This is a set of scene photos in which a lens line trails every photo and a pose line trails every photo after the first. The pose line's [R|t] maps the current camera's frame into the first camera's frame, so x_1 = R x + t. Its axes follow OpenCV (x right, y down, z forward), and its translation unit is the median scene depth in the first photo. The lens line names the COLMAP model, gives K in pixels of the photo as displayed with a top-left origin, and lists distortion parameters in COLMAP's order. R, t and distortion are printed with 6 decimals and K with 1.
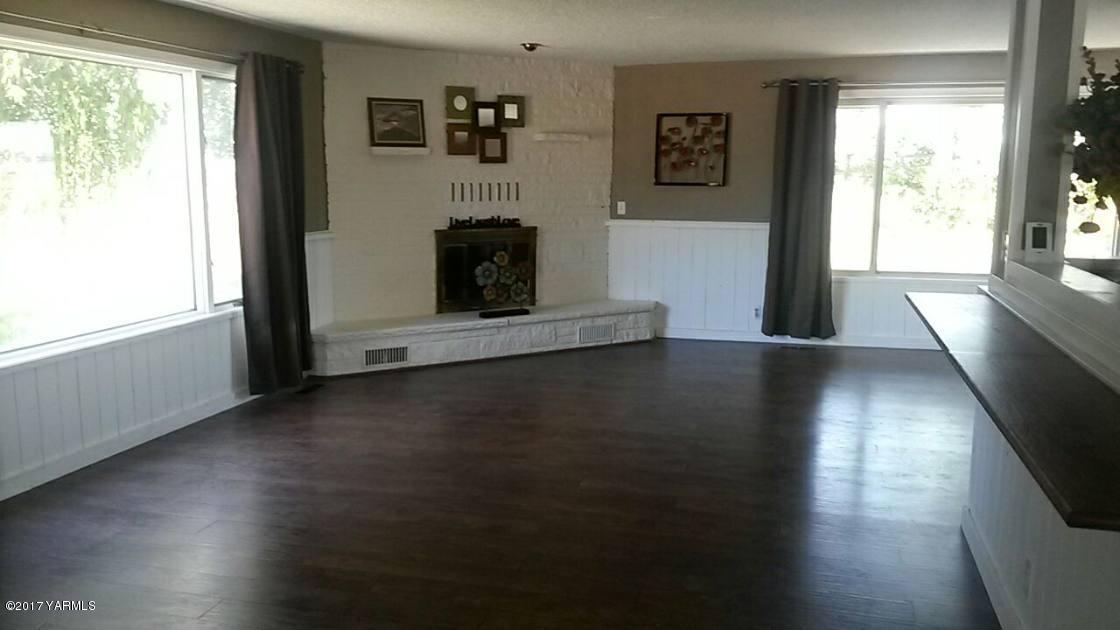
lens RADIAL K [[919.5, 0, 554.6], [0, 919.5, 313.8], [0, 0, 1]] dist [0.095375, -0.171562]
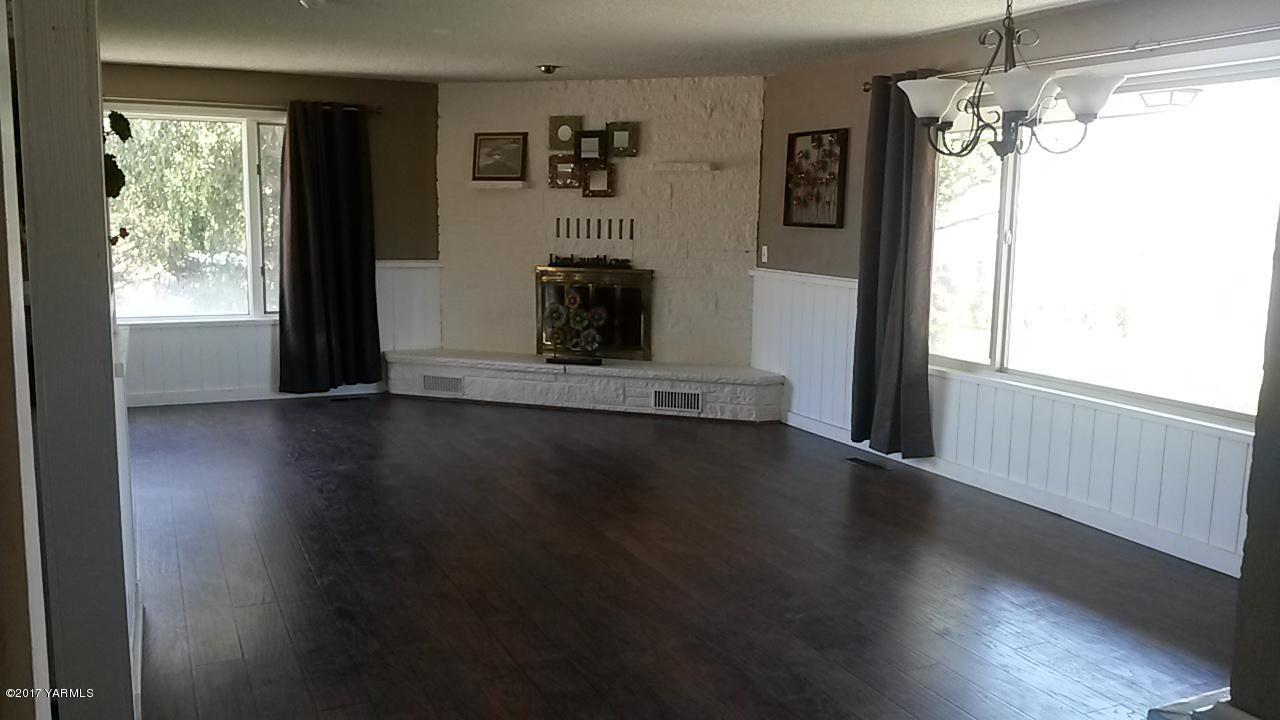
lens RADIAL K [[1050.9, 0, 633.9], [0, 1050.9, 358.6], [0, 0, 1]] dist [0.095375, -0.171562]
pose [[0.648904, 0.111982, -0.752584, 0.756313], [-0.130353, 0.990848, 0.035040, -0.046290], [0.749621, 0.075364, 0.657563, 0.353279]]
